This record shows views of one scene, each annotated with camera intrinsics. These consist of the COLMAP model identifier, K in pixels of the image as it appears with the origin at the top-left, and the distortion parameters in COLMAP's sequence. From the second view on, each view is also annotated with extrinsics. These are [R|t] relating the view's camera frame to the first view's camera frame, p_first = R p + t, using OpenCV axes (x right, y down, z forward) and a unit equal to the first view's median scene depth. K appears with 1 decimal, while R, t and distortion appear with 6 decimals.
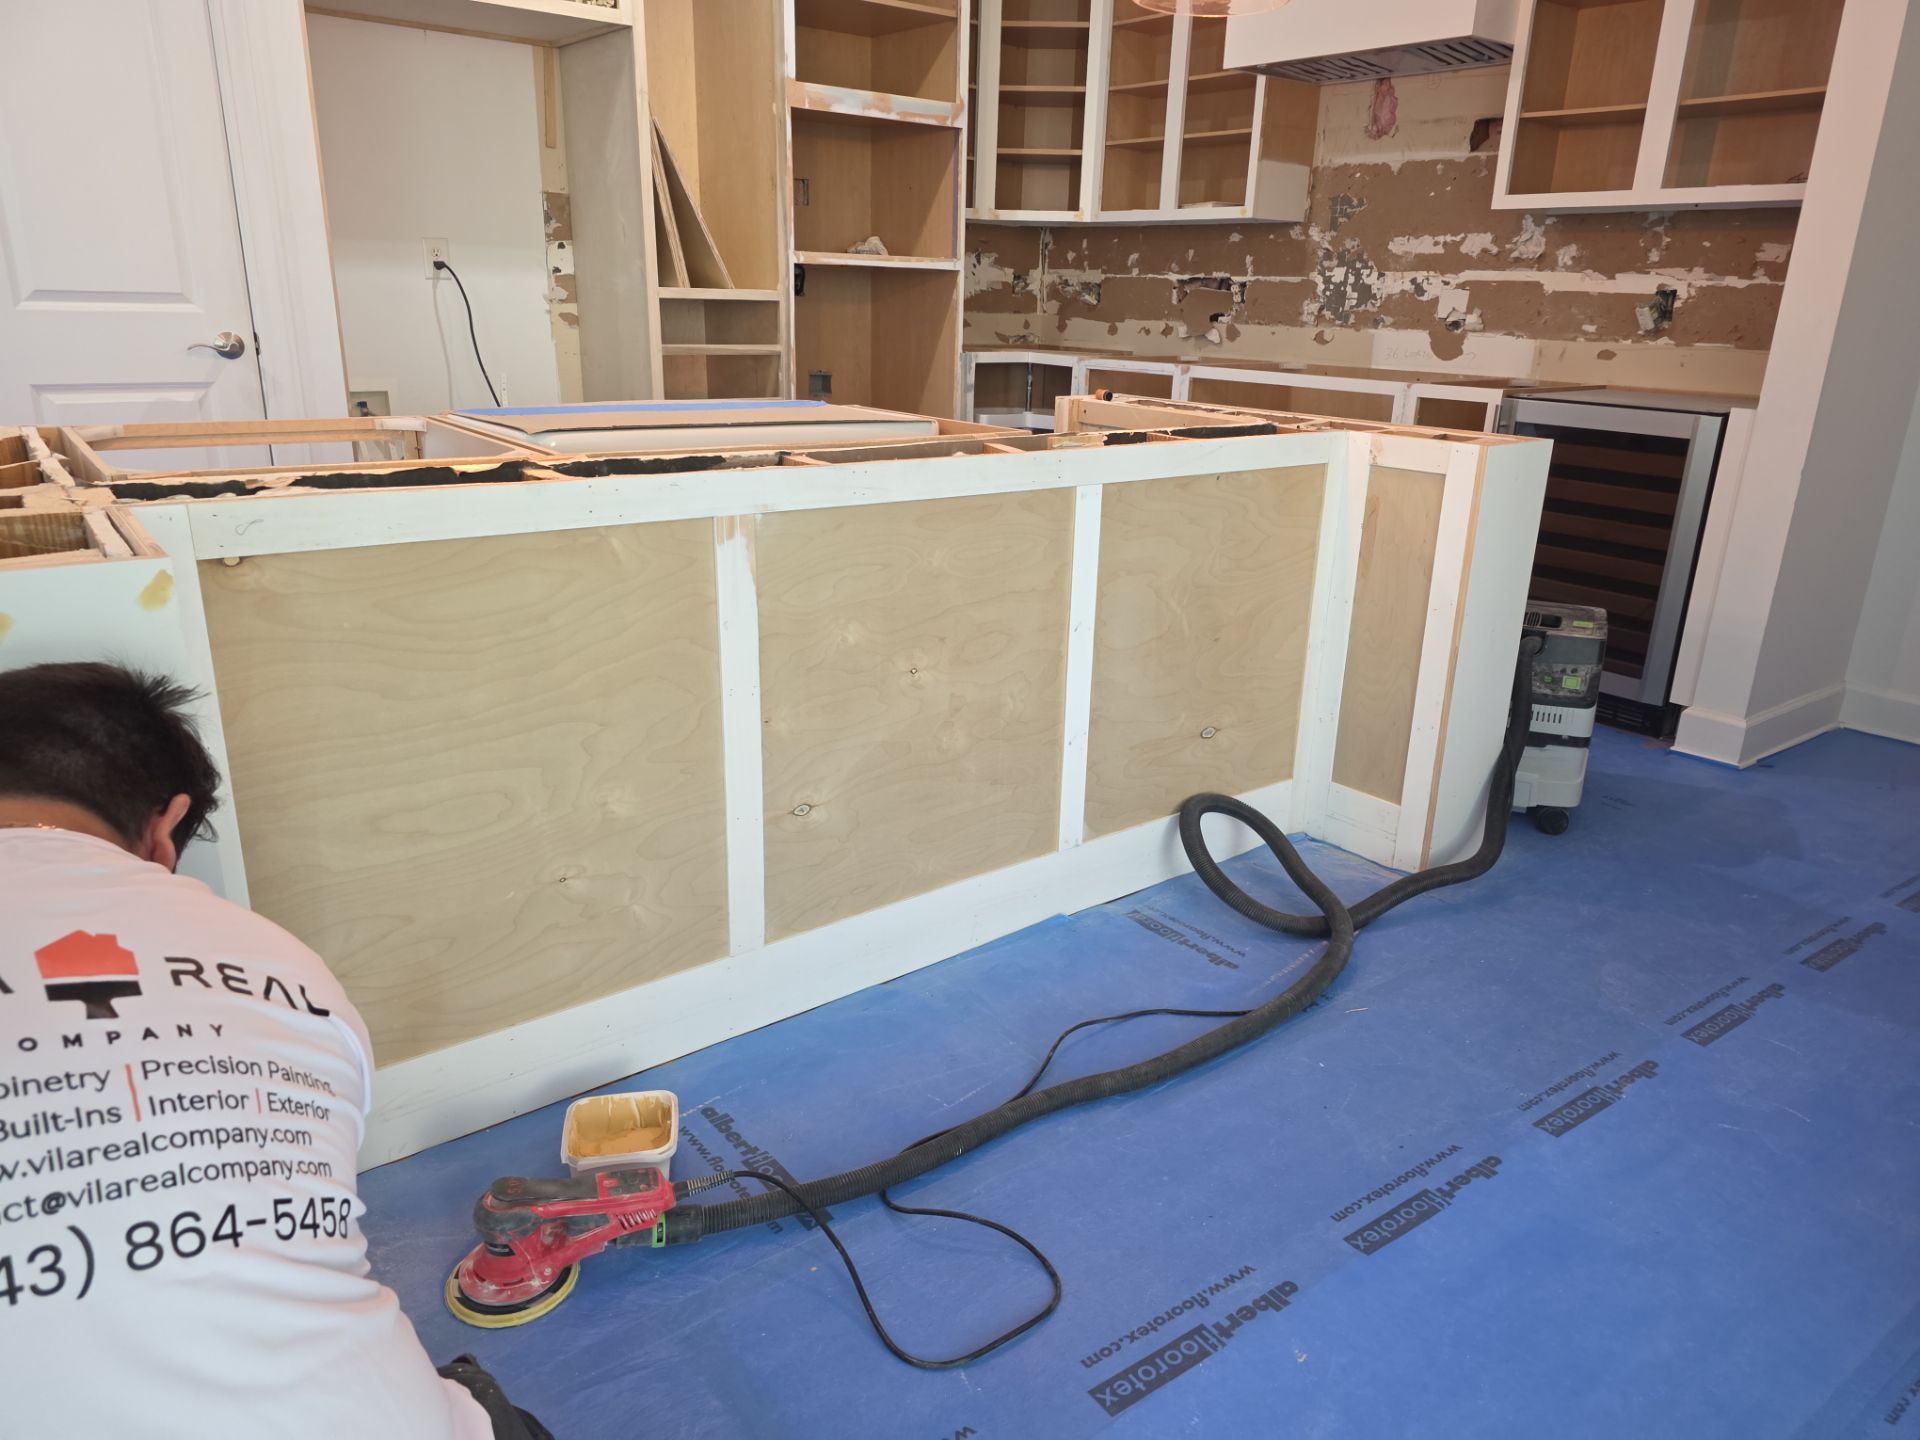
lens RADIAL K [[1295.3, 0, 977.1], [0, 1295.3, 696.9], [0, 0, 1]] dist [0.090764, -0.100206]
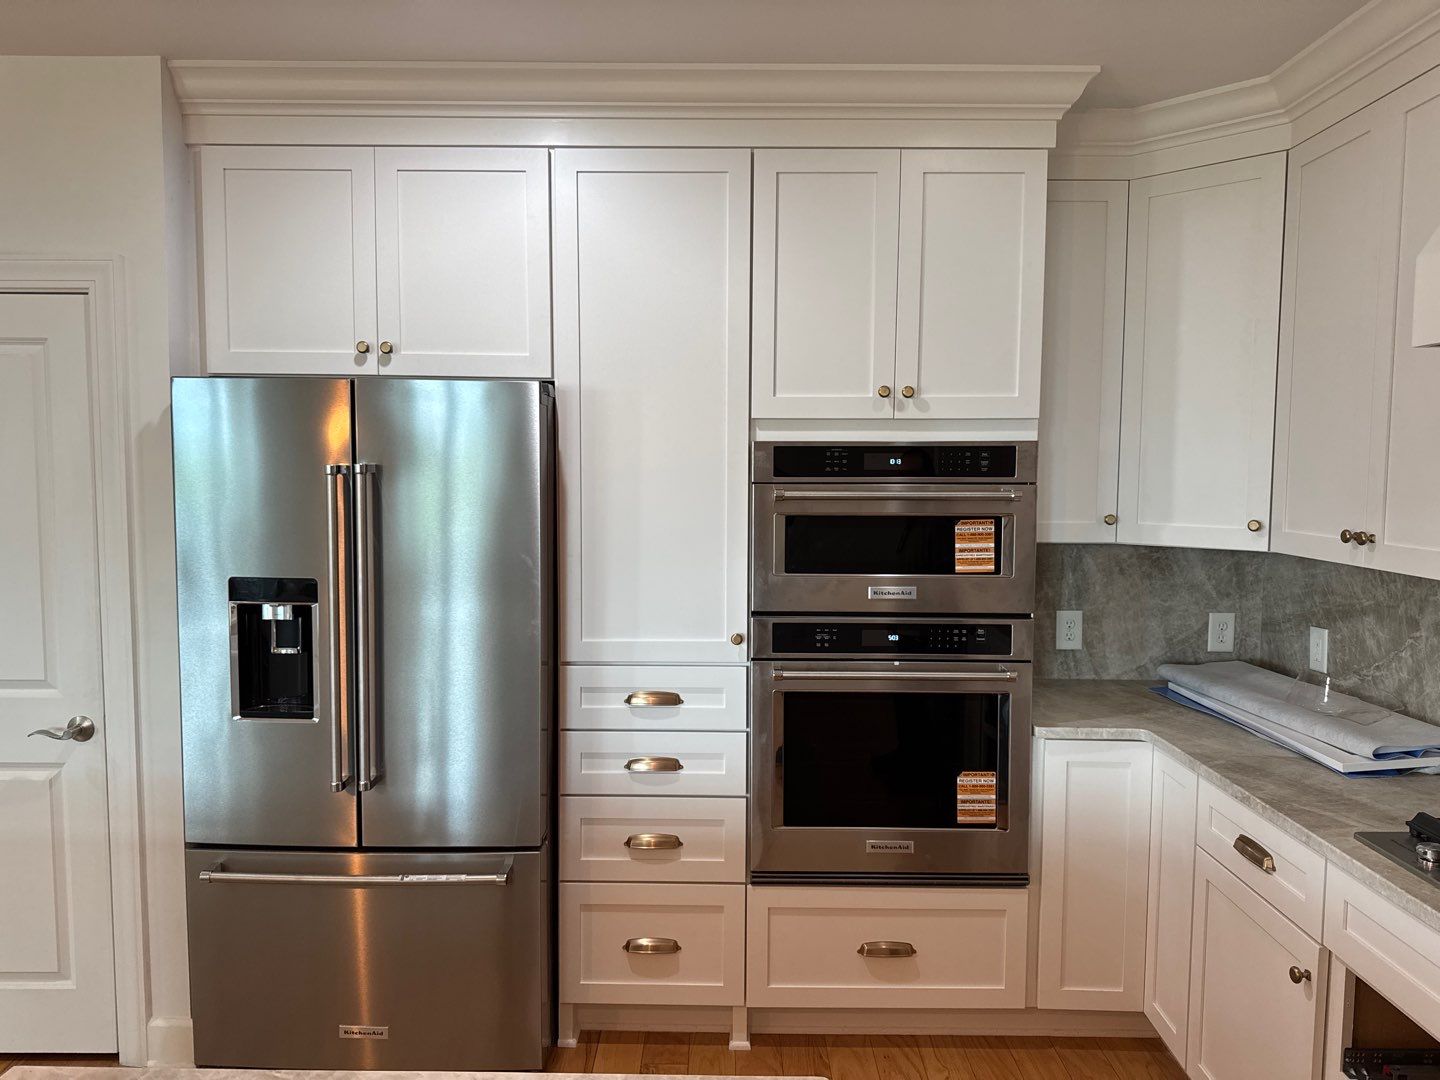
lens RADIAL K [[1010.8, 0, 727.0], [0, 1010.8, 536.4], [0, 0, 1]] dist [0.084480, -0.120511]
pose [[0.774556, 0.018369, -0.632239, 0.485851], [-0.173003, 0.967613, -0.183832, -0.566586], [0.608386, 0.251767, 0.752648, 1.101809]]
